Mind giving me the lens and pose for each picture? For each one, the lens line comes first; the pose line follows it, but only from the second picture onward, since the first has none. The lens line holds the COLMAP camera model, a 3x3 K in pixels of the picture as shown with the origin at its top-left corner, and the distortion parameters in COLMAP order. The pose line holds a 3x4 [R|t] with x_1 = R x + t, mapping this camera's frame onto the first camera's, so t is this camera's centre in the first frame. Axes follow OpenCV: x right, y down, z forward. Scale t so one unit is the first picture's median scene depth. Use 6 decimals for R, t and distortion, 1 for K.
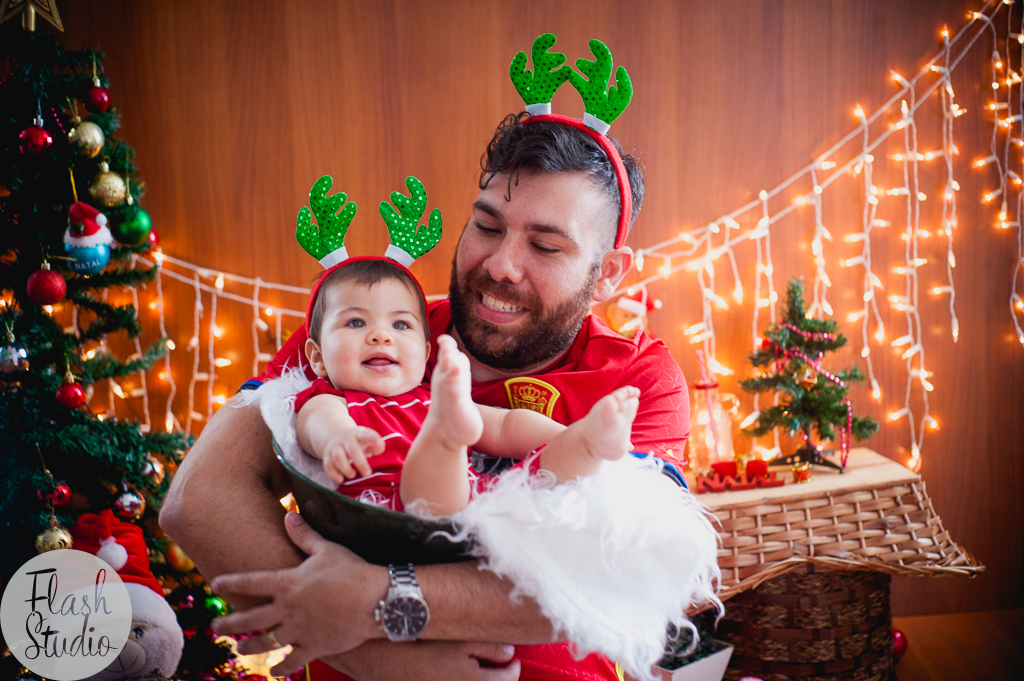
lens RADIAL K [[1400.4, 0, 511.0], [0, 1400.4, 358.7], [0, 0, 1]] dist [-0.120563, 0.004096]
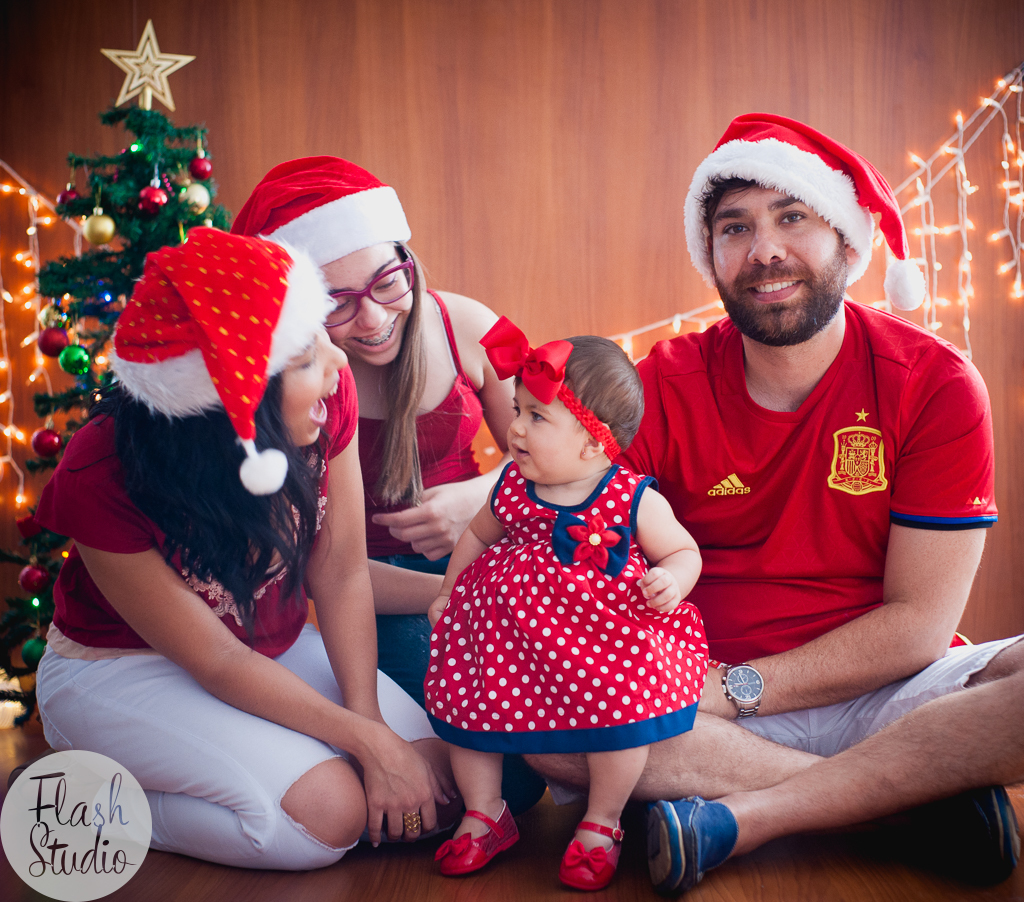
lens RADIAL K [[1672.4, 0, 514.3], [0, 1672.4, 427.3], [0, 0, 1]] dist [-0.119229, 0.013762]
pose [[0.998693, 0.004781, -0.050895, 0.031360], [-0.008802, 0.996830, -0.079076, 0.116085], [0.050355, 0.079421, 0.995569, -0.307688]]
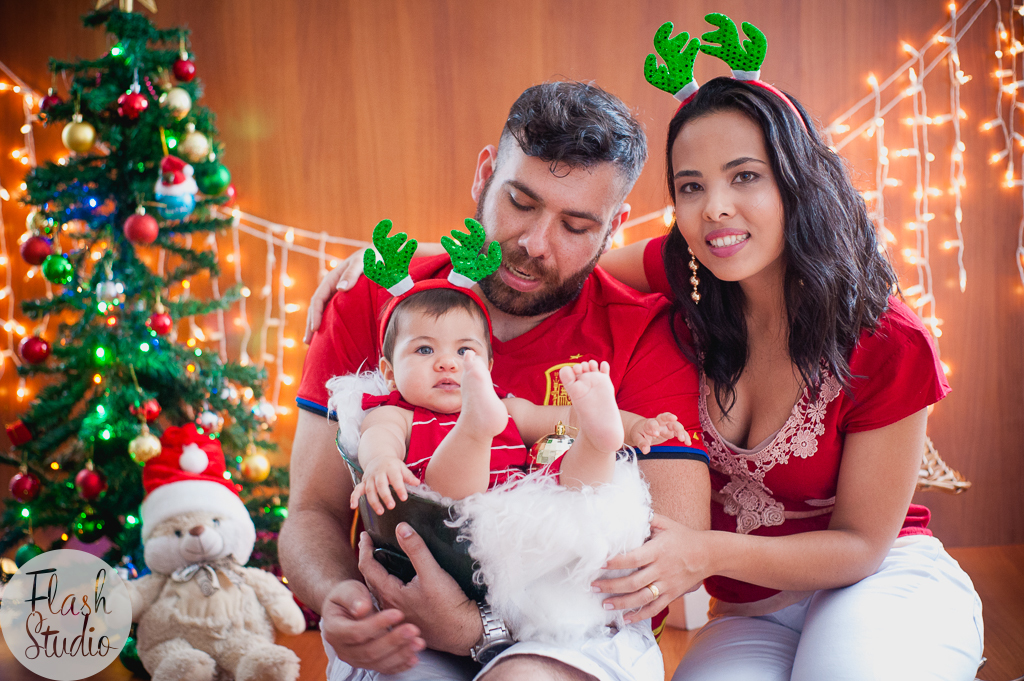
lens RADIAL K [[1492.1, 0, 488.4], [0, 1492.1, 341.6], [0, 0, 1]] dist [-0.119187, 0.002947]
pose [[0.997066, 0.002429, -0.076514, 0.041021], [-0.004007, 0.999782, -0.020482, 0.052778], [0.076448, 0.020728, 0.996858, -0.175089]]
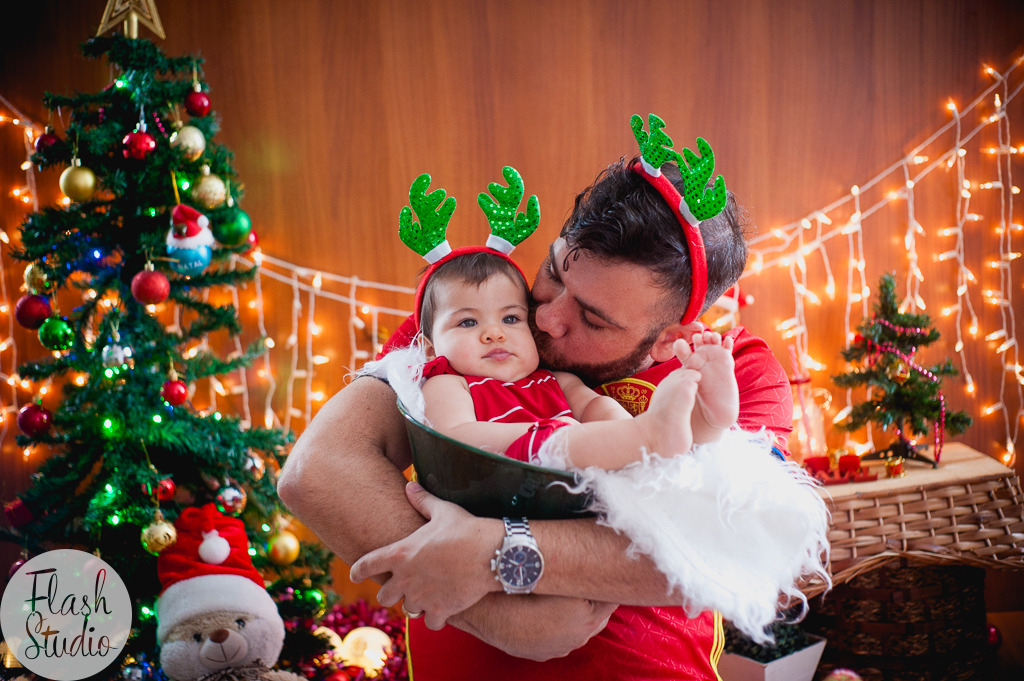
lens RADIAL K [[1400.4, 0, 511.0], [0, 1400.4, 358.7], [0, 0, 1]] dist [-0.120563, 0.004096]
pose [[0.997806, -0.004623, -0.066047, -0.000267], [0.004790, 0.999986, 0.002370, 0.000040], [0.066035, -0.002681, 0.997814, -0.011352]]
